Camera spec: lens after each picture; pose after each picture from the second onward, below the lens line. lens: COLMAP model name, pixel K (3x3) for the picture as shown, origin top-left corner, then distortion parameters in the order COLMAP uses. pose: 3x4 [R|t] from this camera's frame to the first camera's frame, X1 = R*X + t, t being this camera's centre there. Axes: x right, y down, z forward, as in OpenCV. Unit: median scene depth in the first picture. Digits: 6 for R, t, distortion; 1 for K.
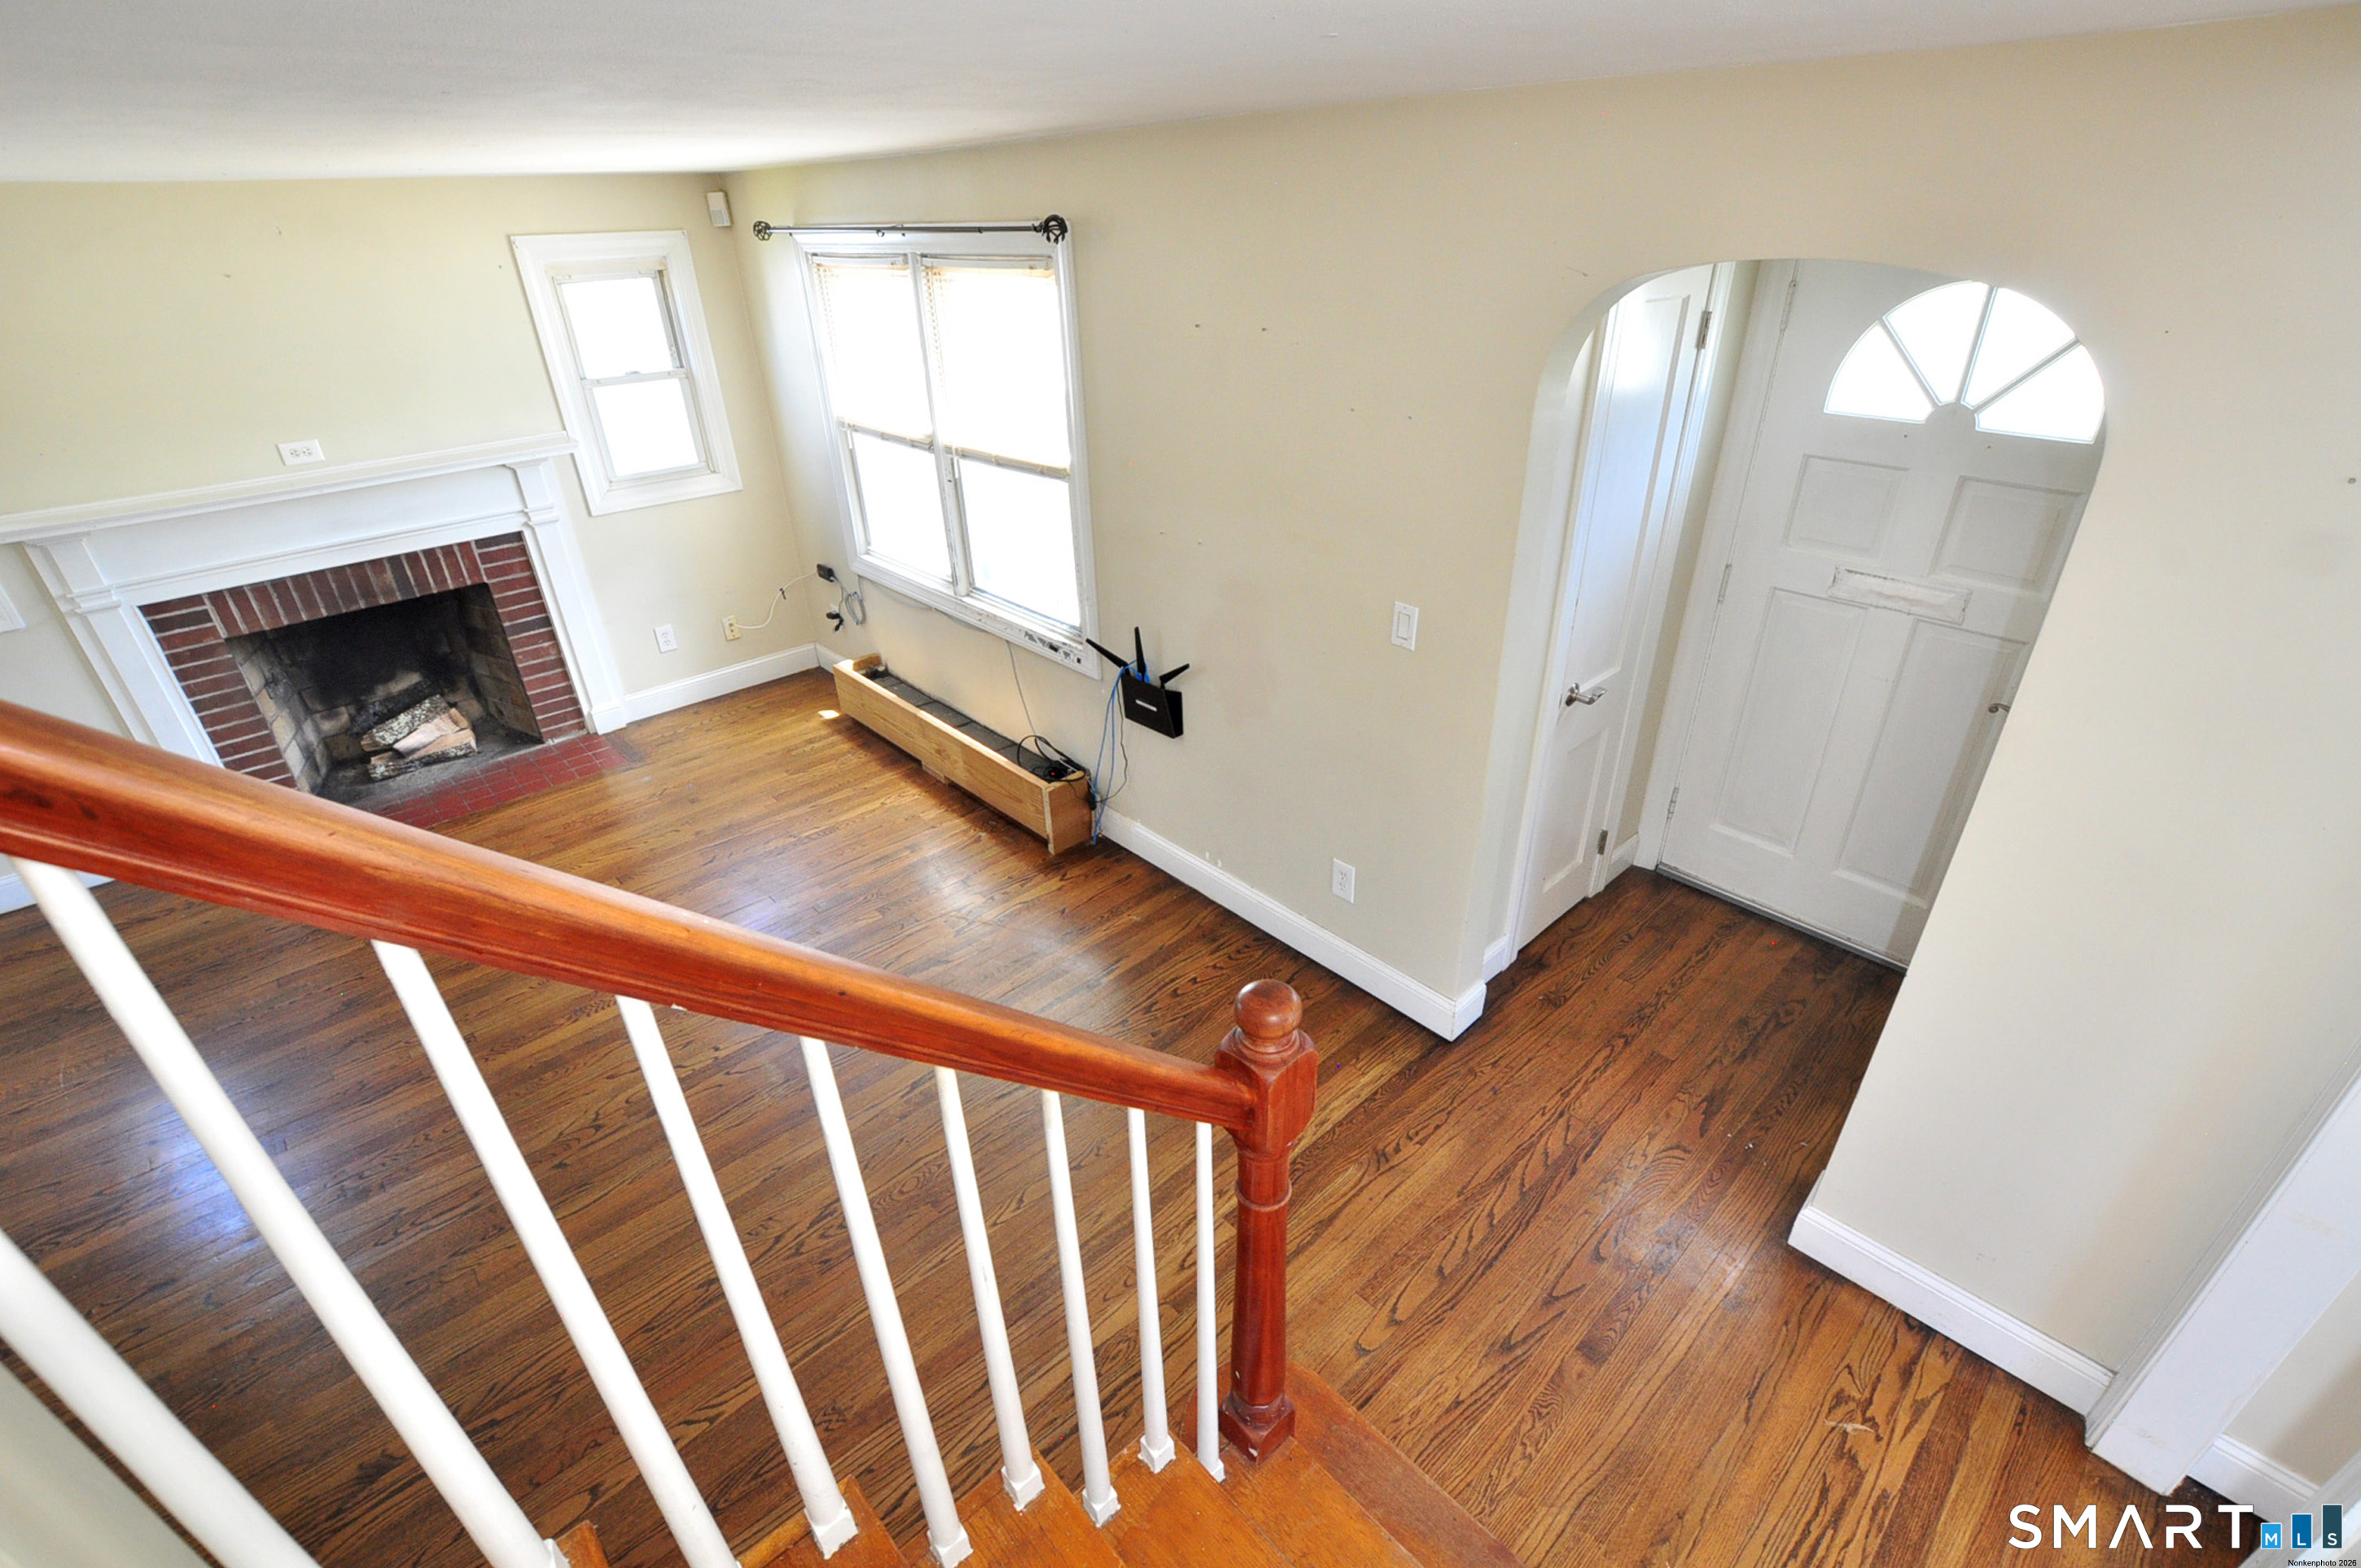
lens RADIAL K [[1049.2, 0, 1181.6], [0, 1049.2, 786.1], [0, 0, 1]] dist [-0.036385, 0.001133]
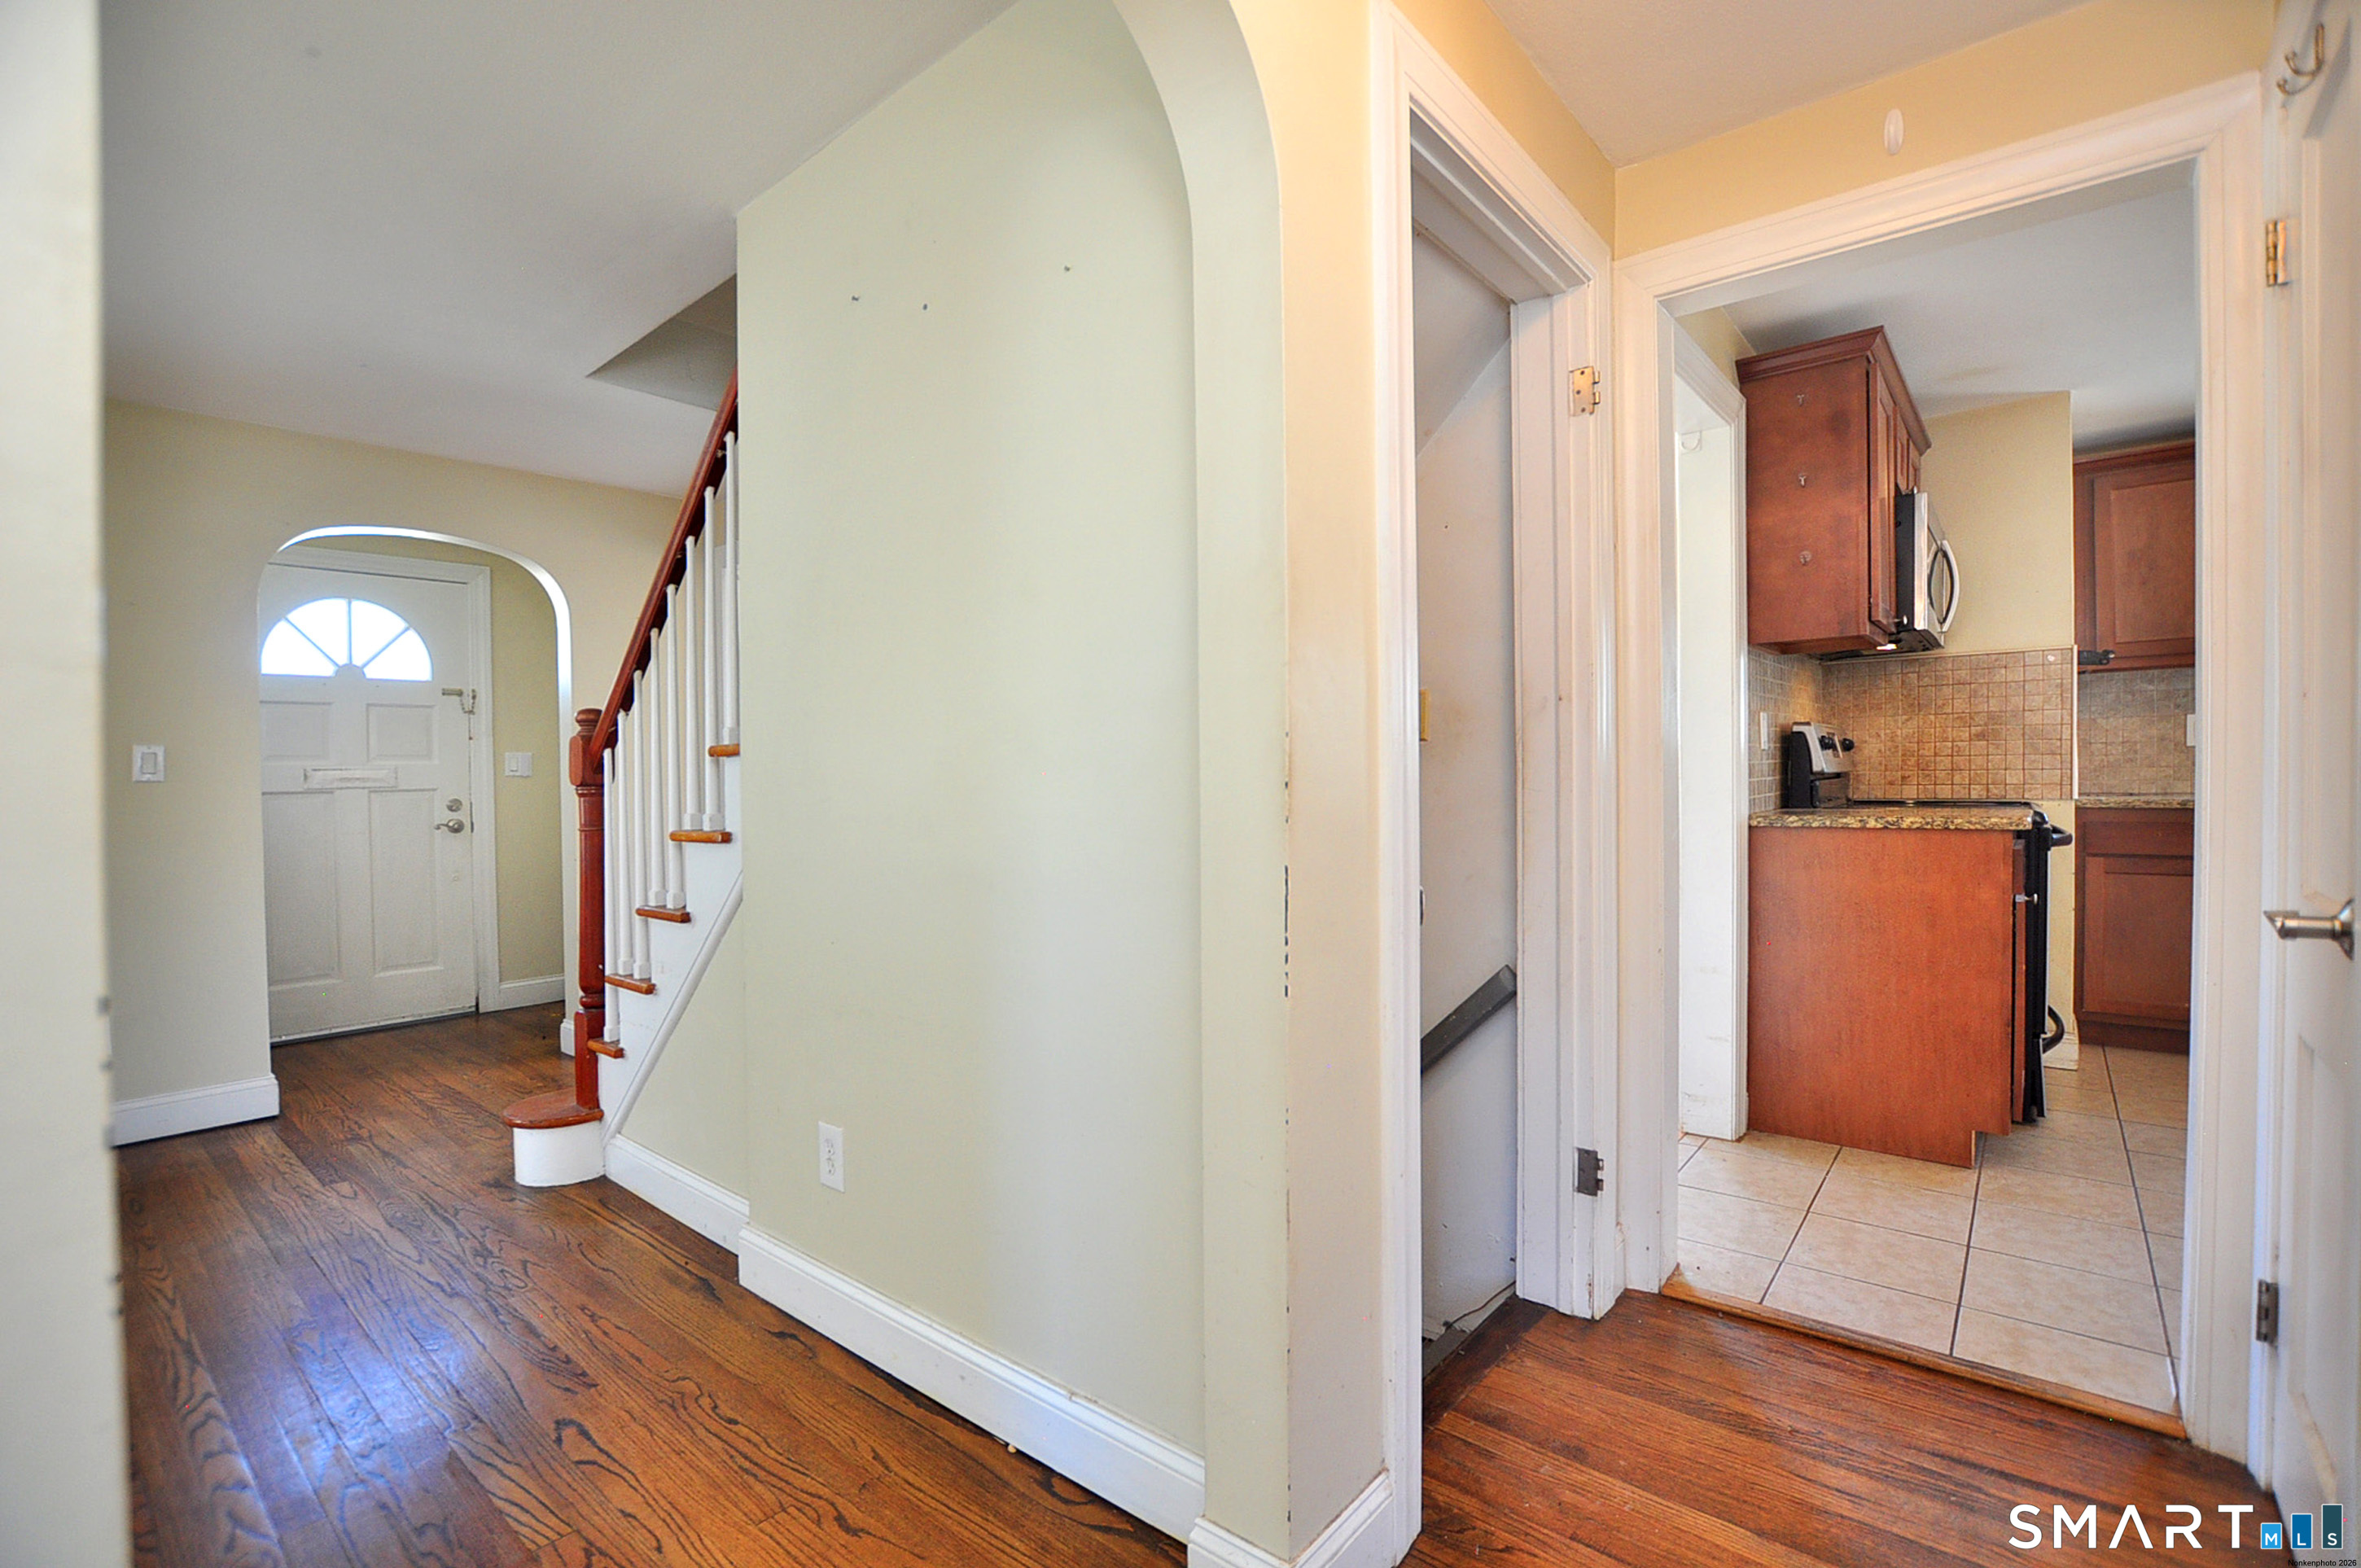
lens RADIAL K [[1049.2, 0, 1193.0], [0, 1049.2, 804.9], [0, 0, 1]] dist [-0.036385, 0.001133]
pose [[-0.138891, 0.010108, 0.990256, -0.722656], [0.496888, 0.865678, 0.060856, 0.273867], [-0.856628, 0.500499, -0.125258, 0.066929]]
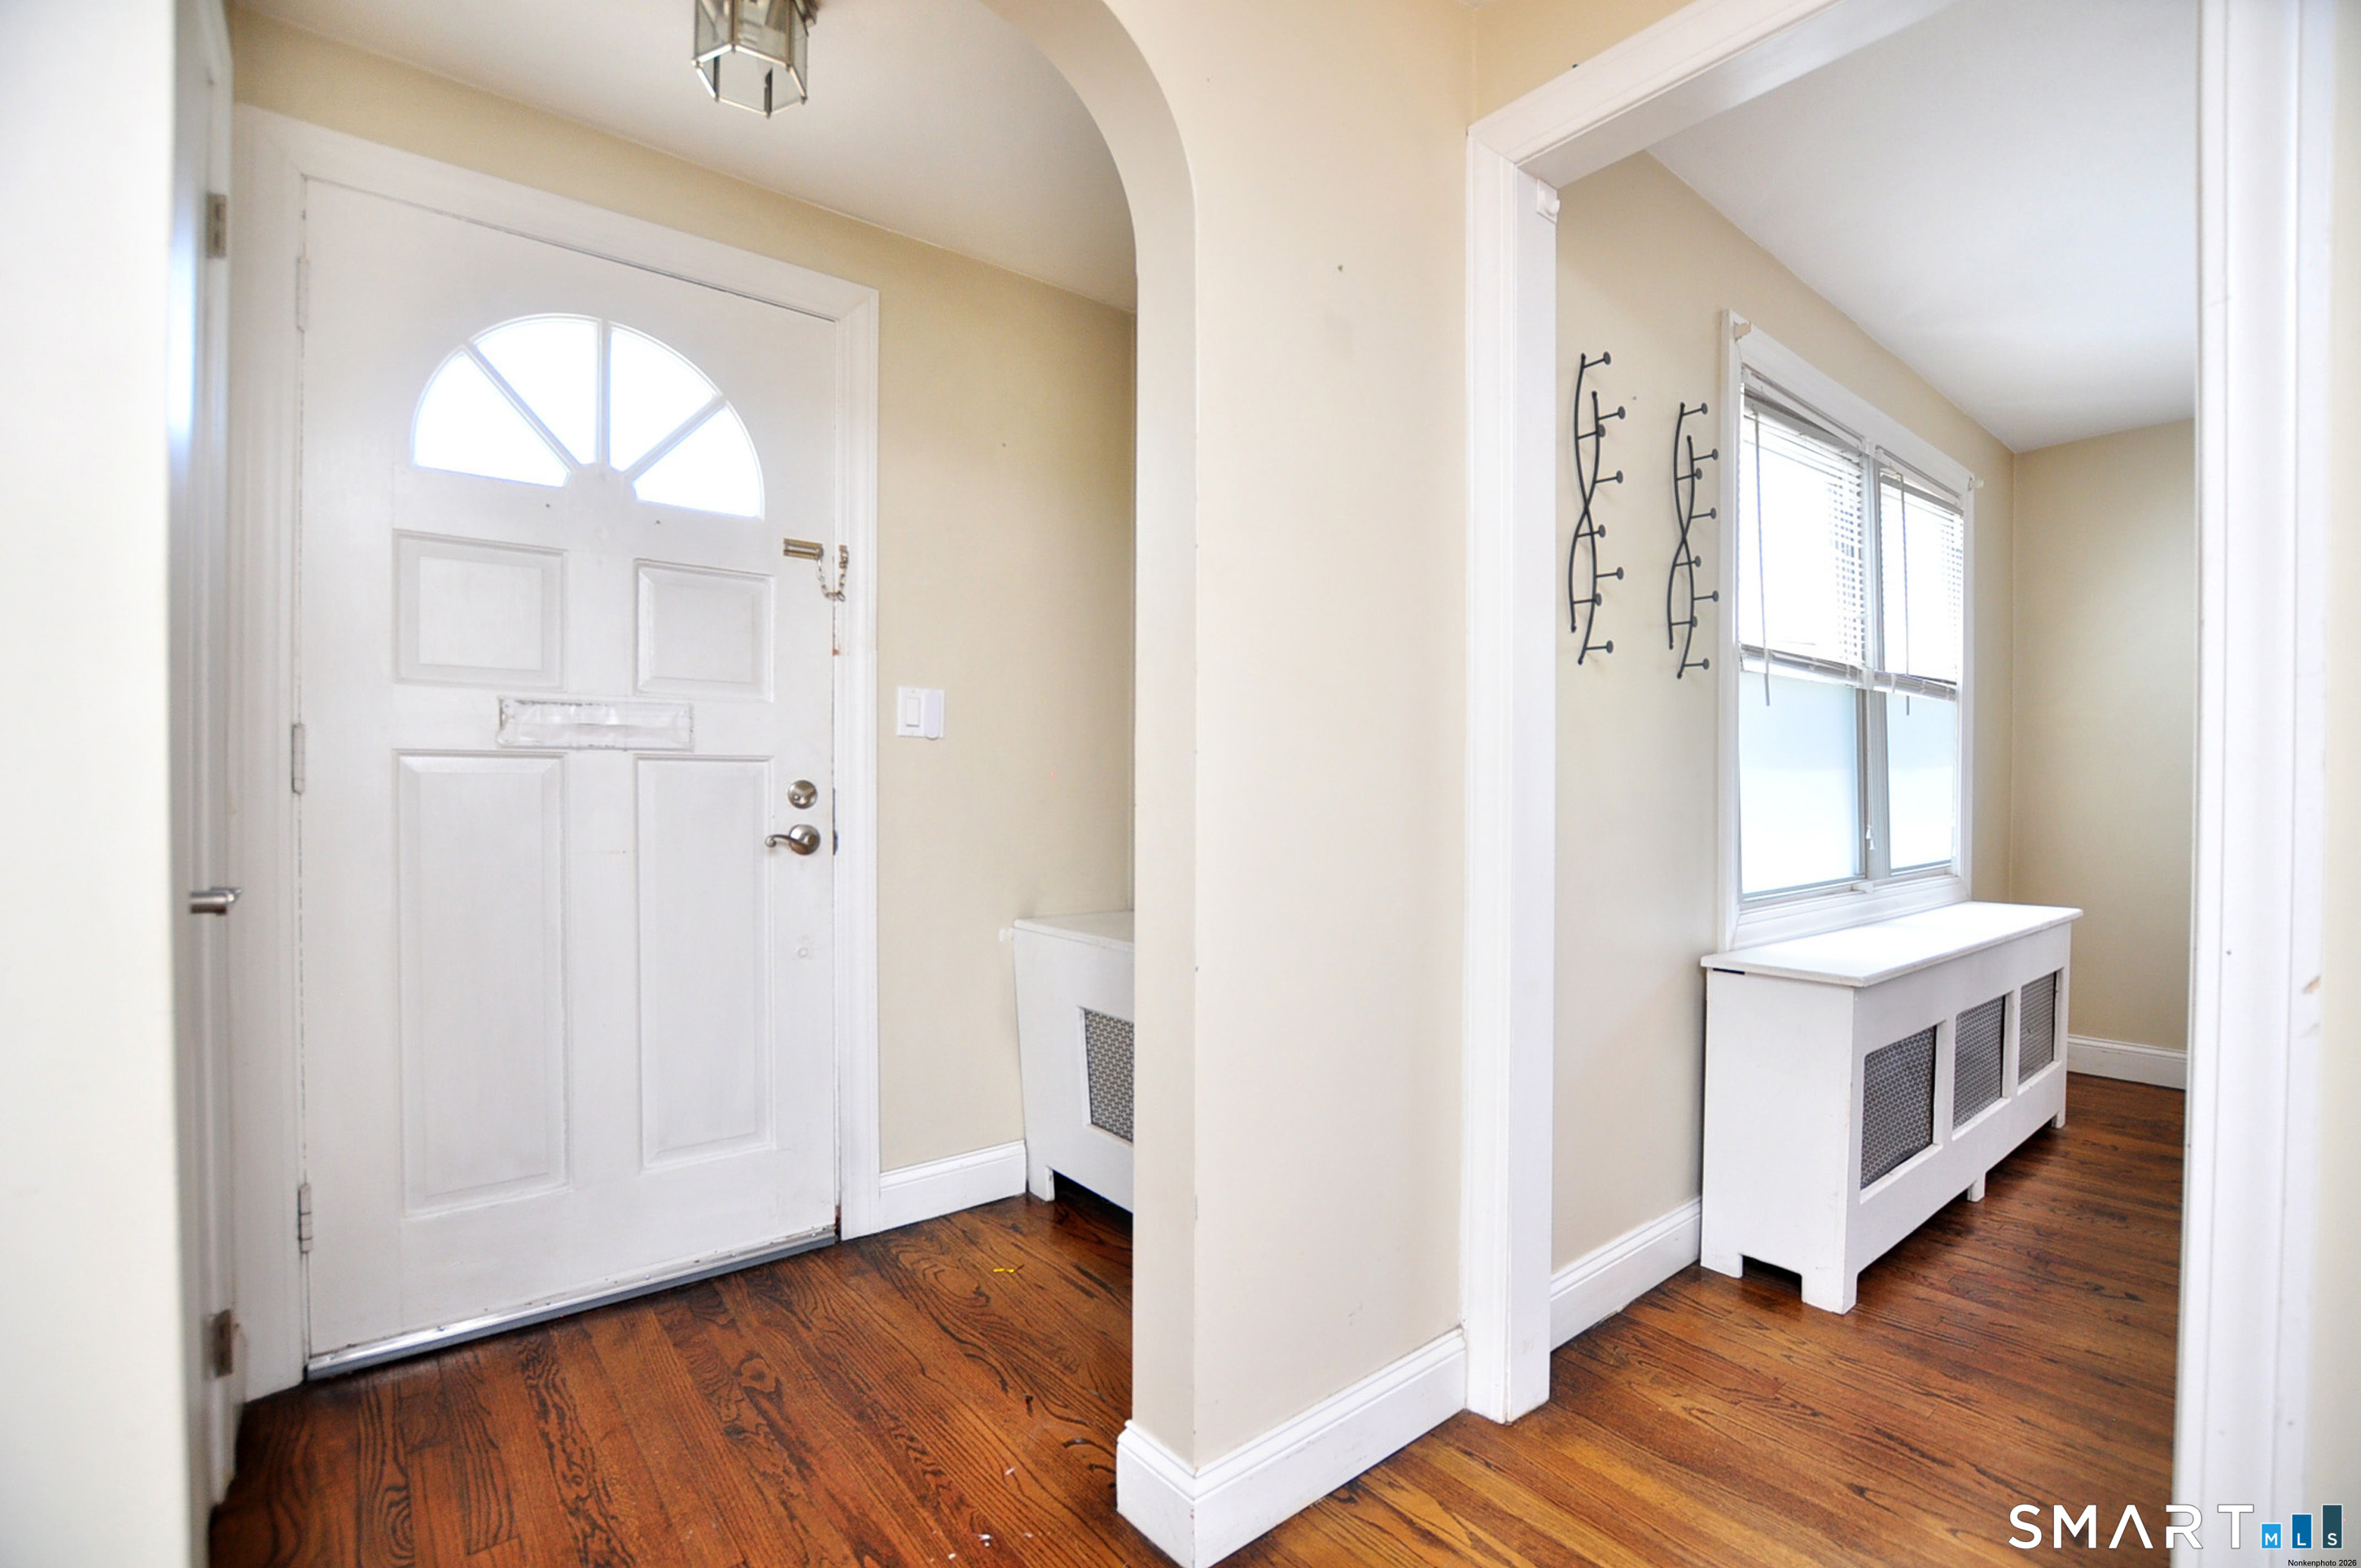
lens RADIAL K [[1049.2, 0, 1178.7], [0, 1049.2, 806.7], [0, 0, 1]] dist [-0.036385, 0.001133]
pose [[0.063722, 0.015178, 0.997852, 0.012300], [0.480882, 0.875679, -0.044028, 0.055559], [-0.874467, 0.482654, 0.048501, 0.440081]]
